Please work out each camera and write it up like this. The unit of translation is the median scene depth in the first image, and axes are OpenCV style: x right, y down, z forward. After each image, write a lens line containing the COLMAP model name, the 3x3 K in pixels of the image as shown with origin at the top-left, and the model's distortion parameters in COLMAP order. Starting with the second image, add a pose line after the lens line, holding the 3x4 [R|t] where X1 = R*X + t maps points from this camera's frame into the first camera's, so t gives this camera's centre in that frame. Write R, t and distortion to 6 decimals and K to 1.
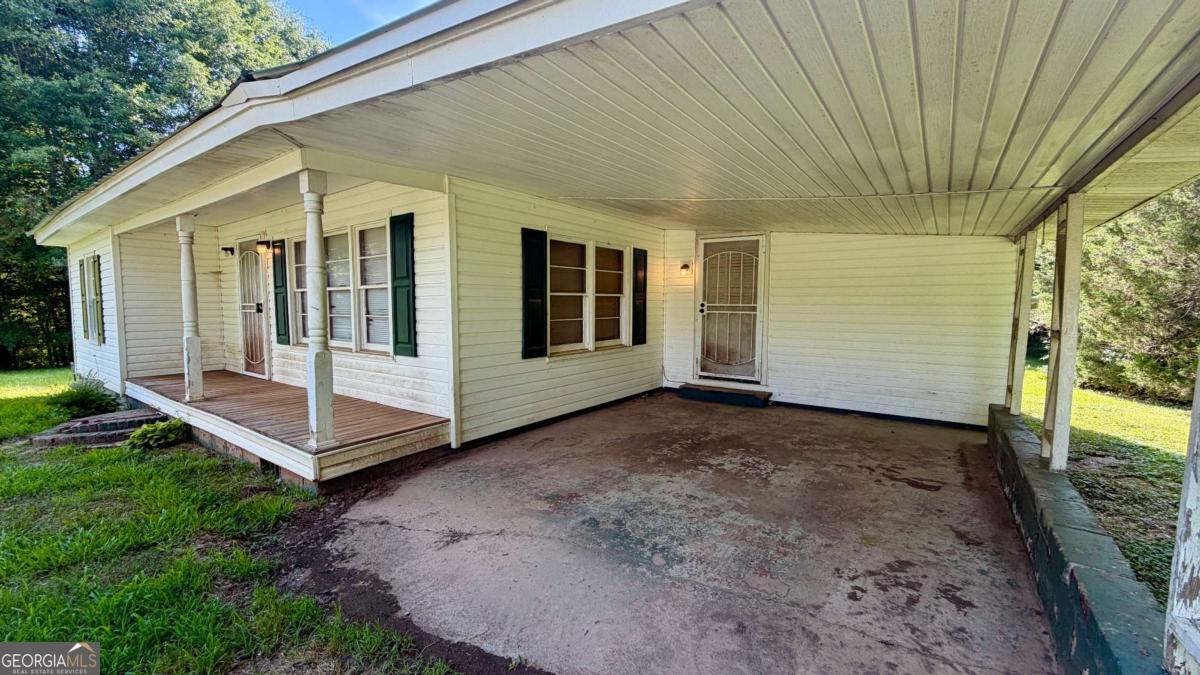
lens RADIAL K [[488.9, 0, 599.2], [0, 488.9, 338.2], [0, 0, 1]] dist [0.000201, 0.000072]
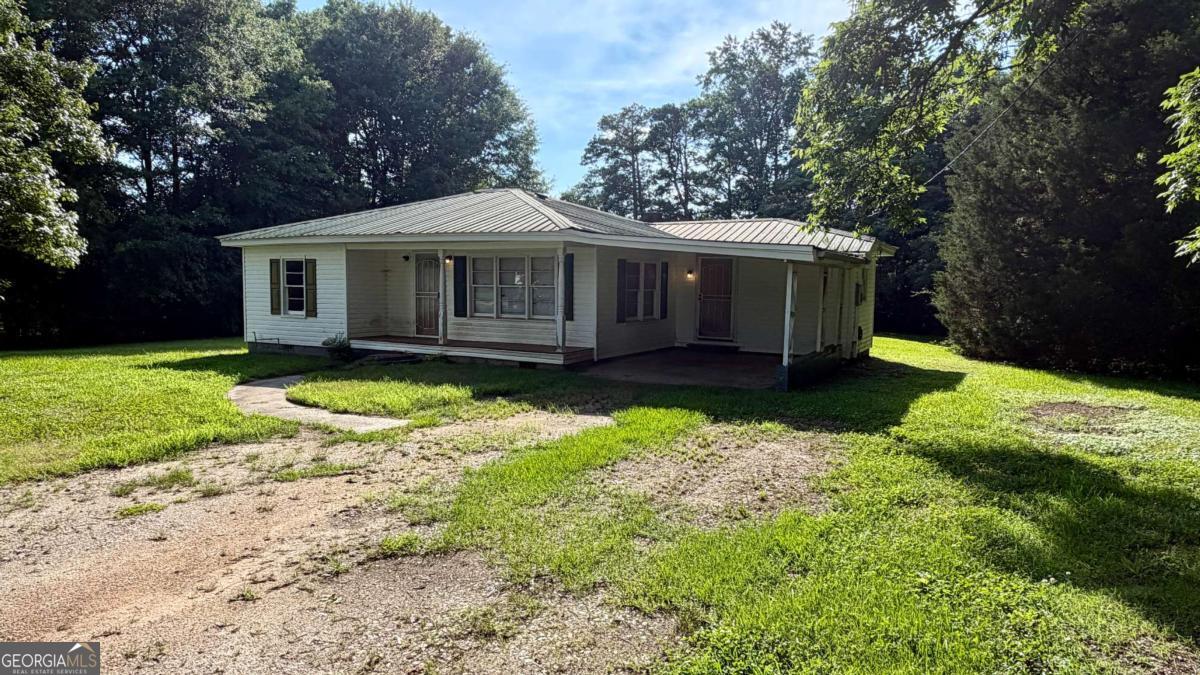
lens RADIAL K [[685.8, 0, 611.4], [0, 685.8, 340.3], [0, 0, 1]] dist [-0.003860, -0.000420]
pose [[0.993626, 0.001560, 0.112718, -0.376920], [-0.003440, 0.999858, 0.016486, 0.050418], [-0.112677, -0.016769, 0.993490, -1.377248]]
